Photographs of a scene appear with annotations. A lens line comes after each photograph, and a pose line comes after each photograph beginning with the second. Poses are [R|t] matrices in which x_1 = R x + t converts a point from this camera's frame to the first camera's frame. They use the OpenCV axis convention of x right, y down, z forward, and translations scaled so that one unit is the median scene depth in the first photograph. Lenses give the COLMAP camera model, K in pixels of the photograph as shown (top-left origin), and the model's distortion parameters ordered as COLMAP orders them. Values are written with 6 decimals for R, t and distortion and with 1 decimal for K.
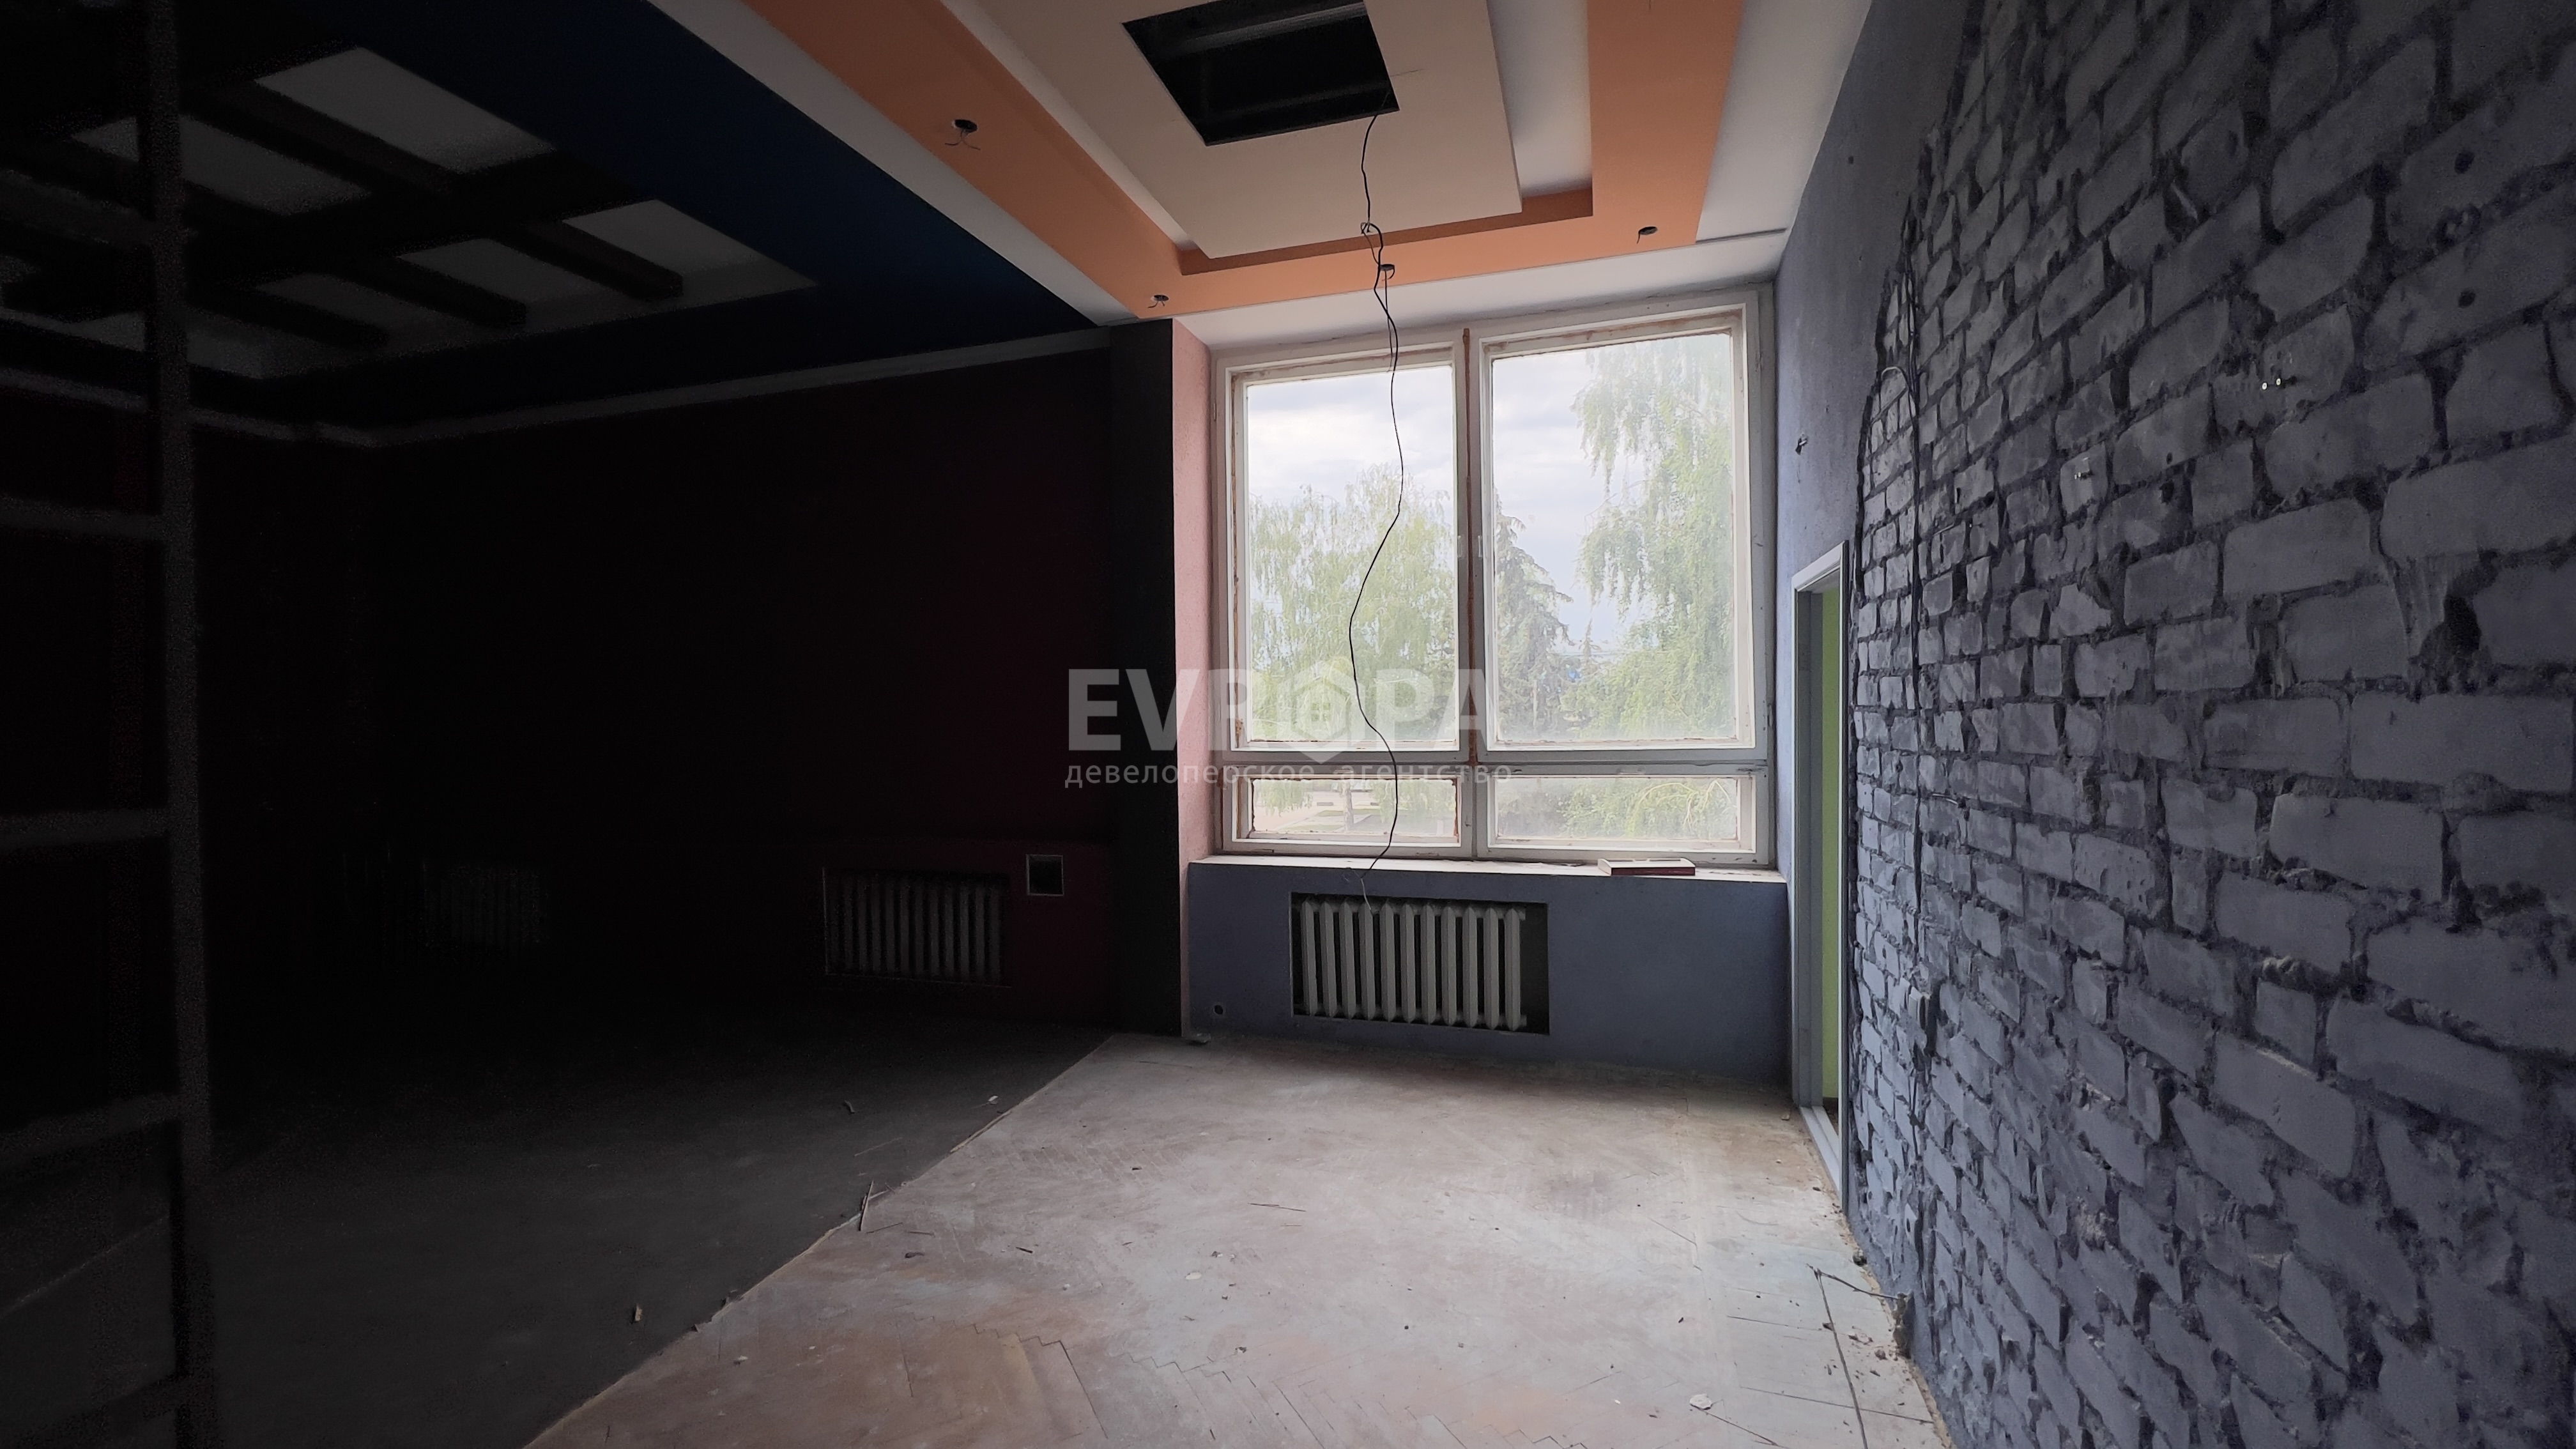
lens RADIAL K [[1032.9, 0, 1277.4], [0, 1032.9, 719.7], [0, 0, 1]] dist [-0.002594, 0.001571]
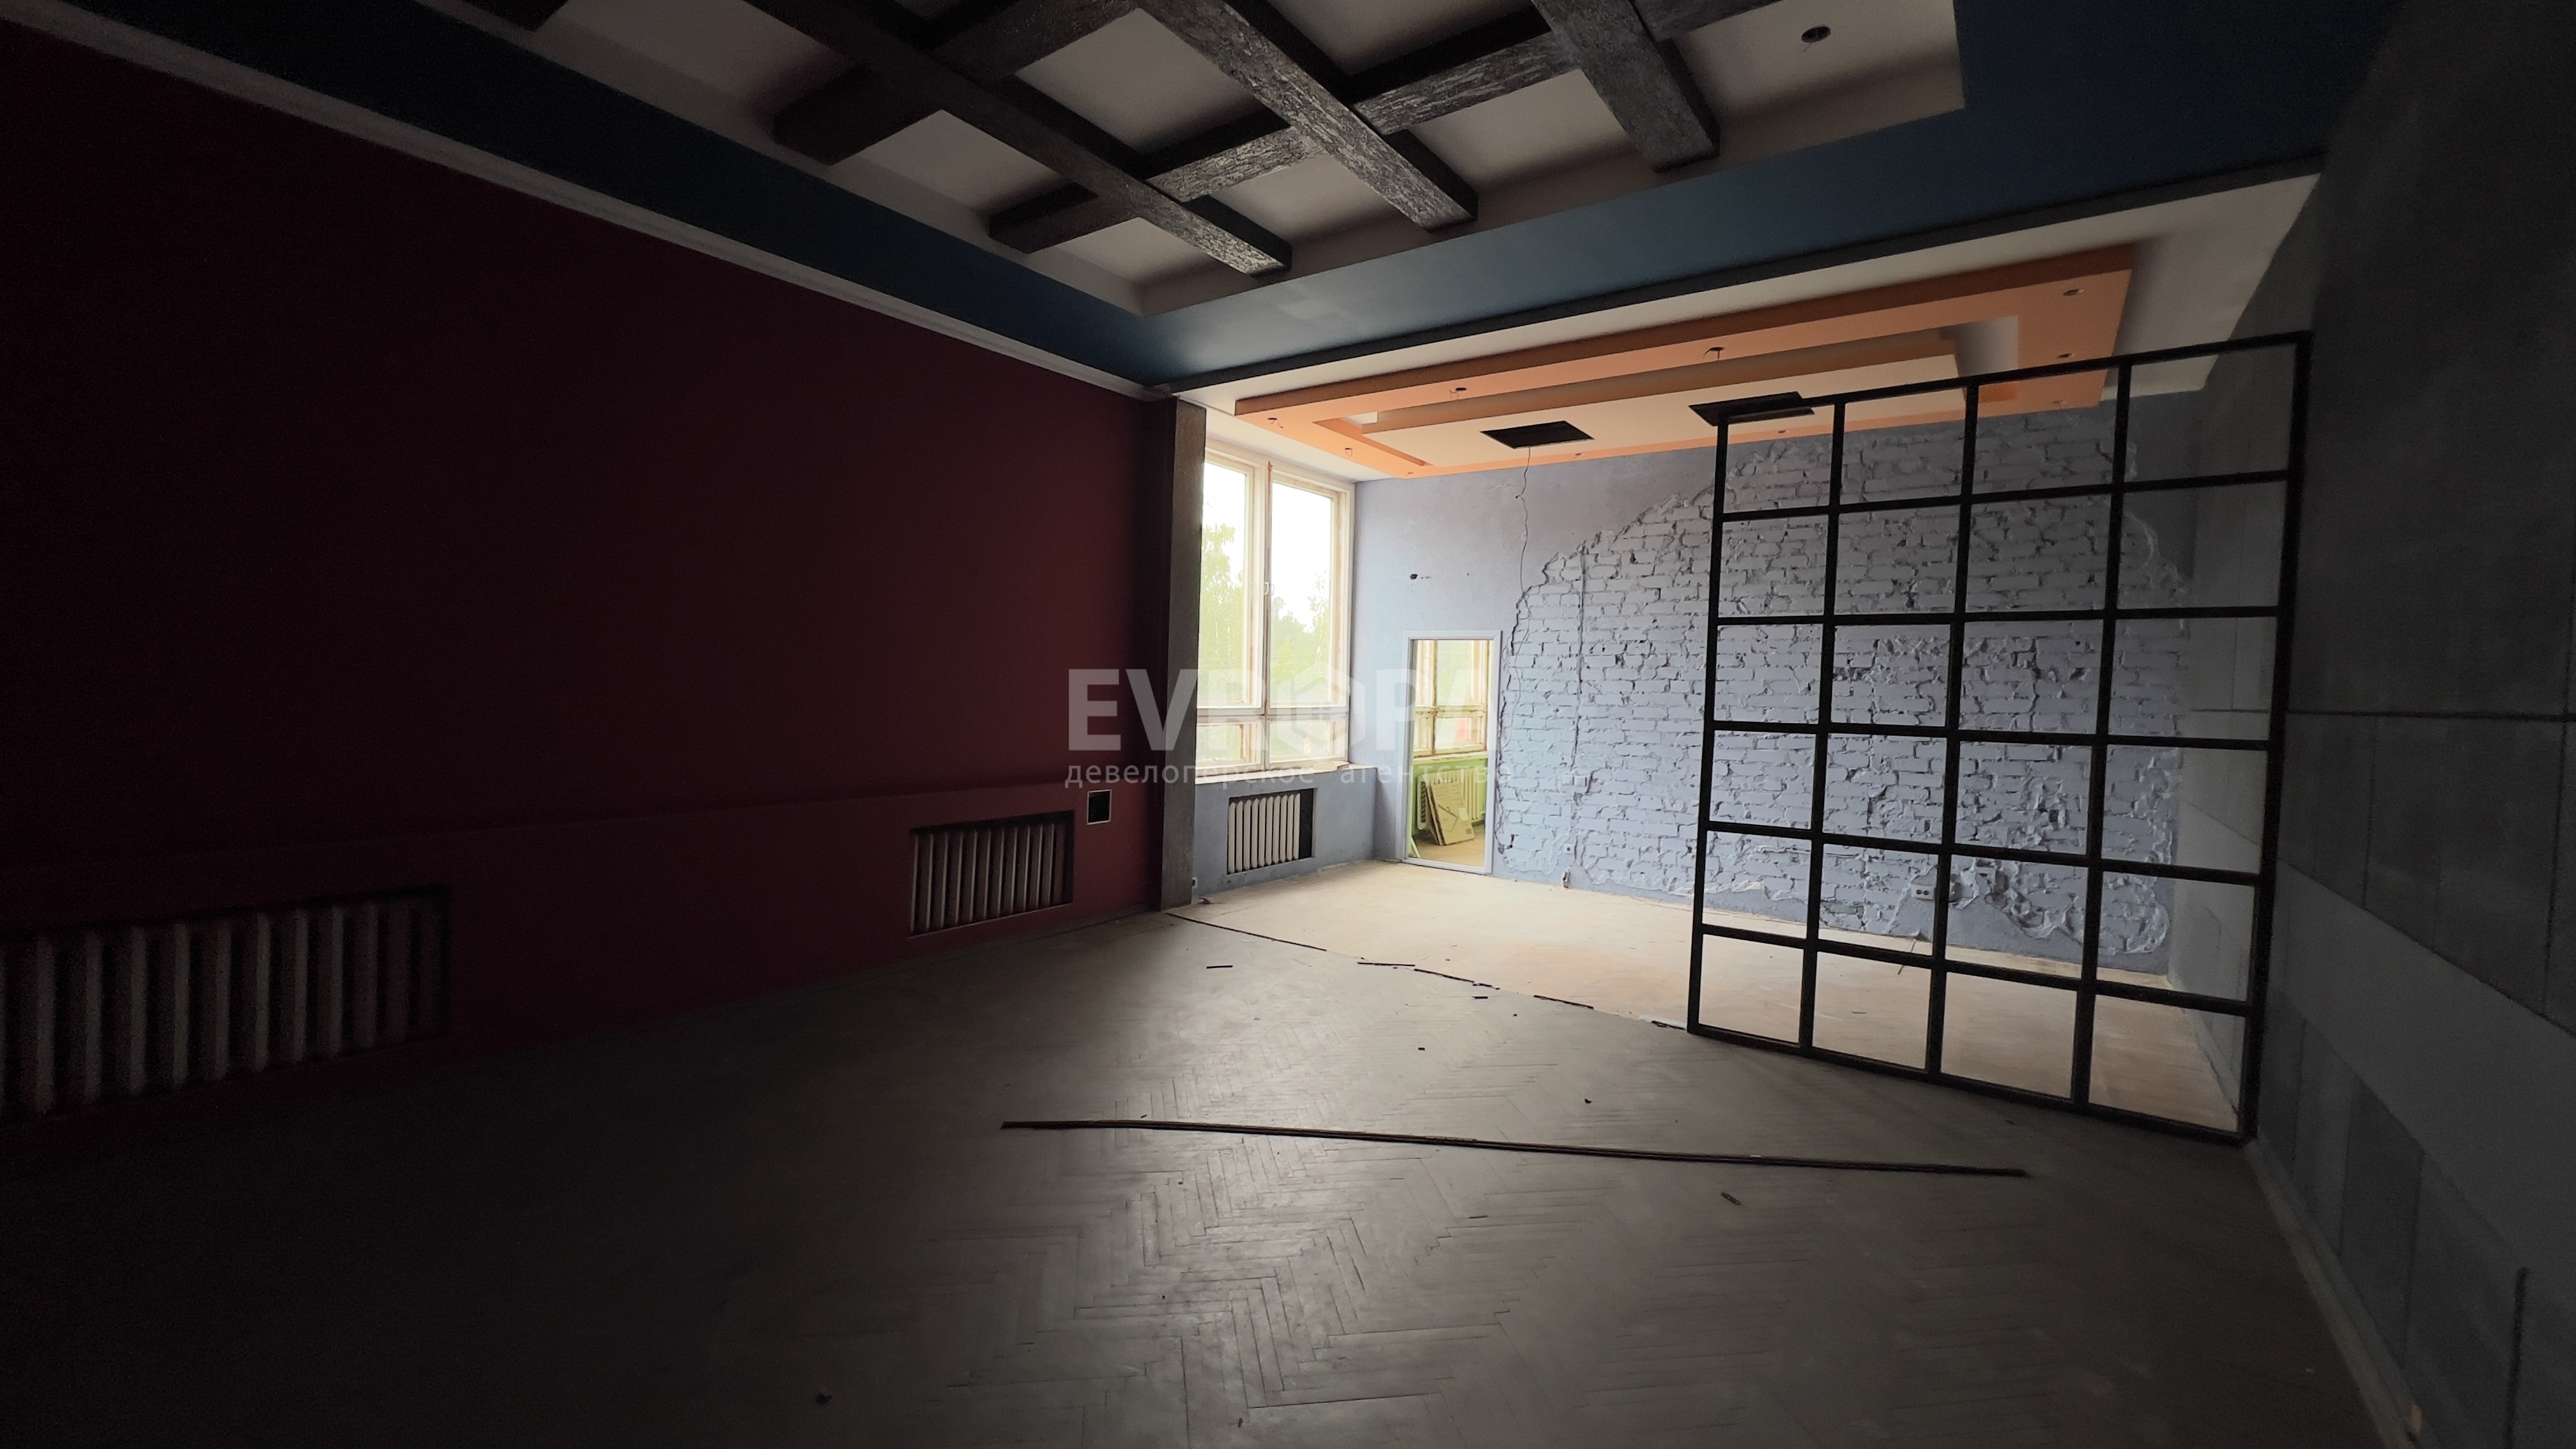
lens RADIAL K [[1032.9, 0, 1277.4], [0, 1032.9, 719.7], [0, 0, 1]] dist [-0.002594, 0.001571]
pose [[0.312683, -0.010623, 0.949798, -1.452461], [-0.018673, 0.999675, 0.017329, 0.019526], [-0.949674, -0.023154, 0.312383, 0.441841]]
